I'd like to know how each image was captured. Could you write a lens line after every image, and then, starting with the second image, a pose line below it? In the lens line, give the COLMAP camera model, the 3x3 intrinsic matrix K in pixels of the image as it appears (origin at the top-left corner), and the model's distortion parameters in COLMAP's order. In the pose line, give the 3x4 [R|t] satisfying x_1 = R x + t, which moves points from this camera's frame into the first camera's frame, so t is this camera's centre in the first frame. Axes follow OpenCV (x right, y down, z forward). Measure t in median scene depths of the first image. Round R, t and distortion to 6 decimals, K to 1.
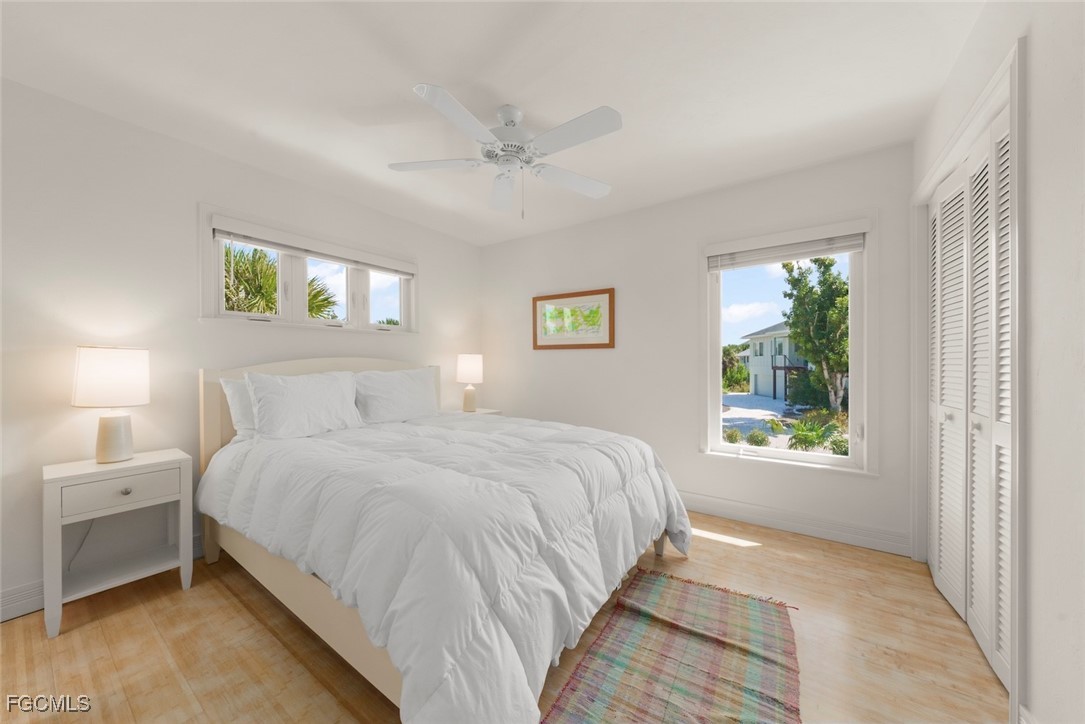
lens RADIAL K [[388.8, 0, 539.7], [0, 388.8, 359.1], [0, 0, 1]] dist [-0.000193, -0.000069]
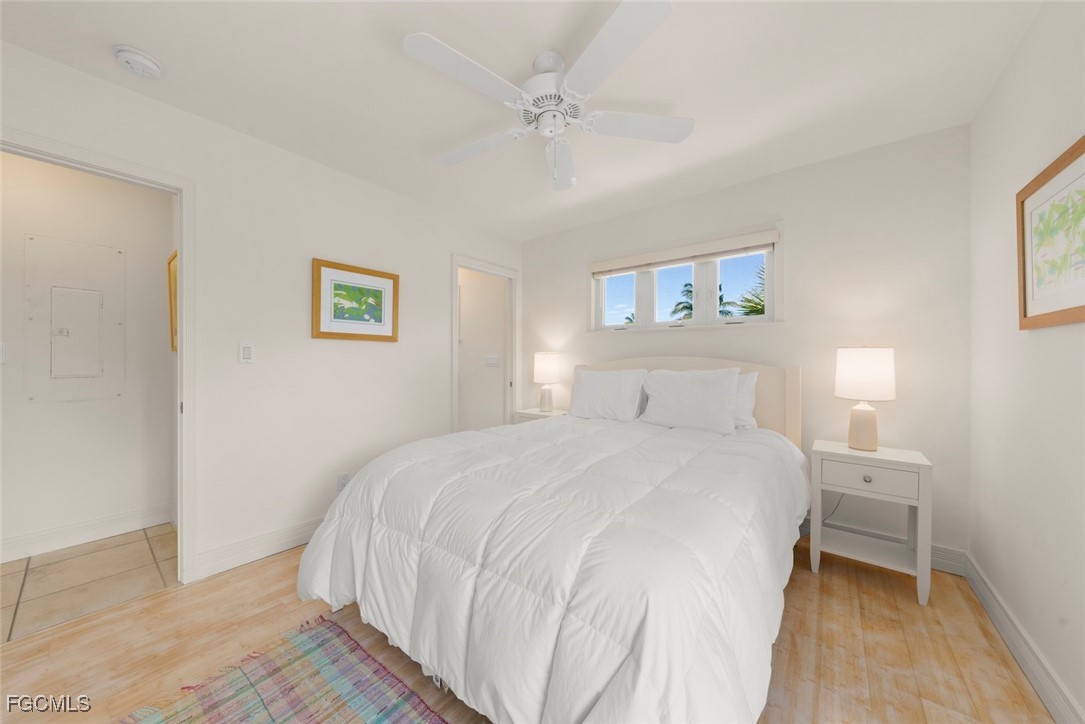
lens RADIAL K [[377.6, 0, 536.7], [0, 377.6, 356.2], [0, 0, 1]] dist [0.008335, -0.000043]
pose [[-0.101144, -0.013234, -0.994784, 0.524294], [0.002452, 0.999905, -0.013551, 0.007545], [0.994869, -0.003810, -0.101102, 0.751235]]
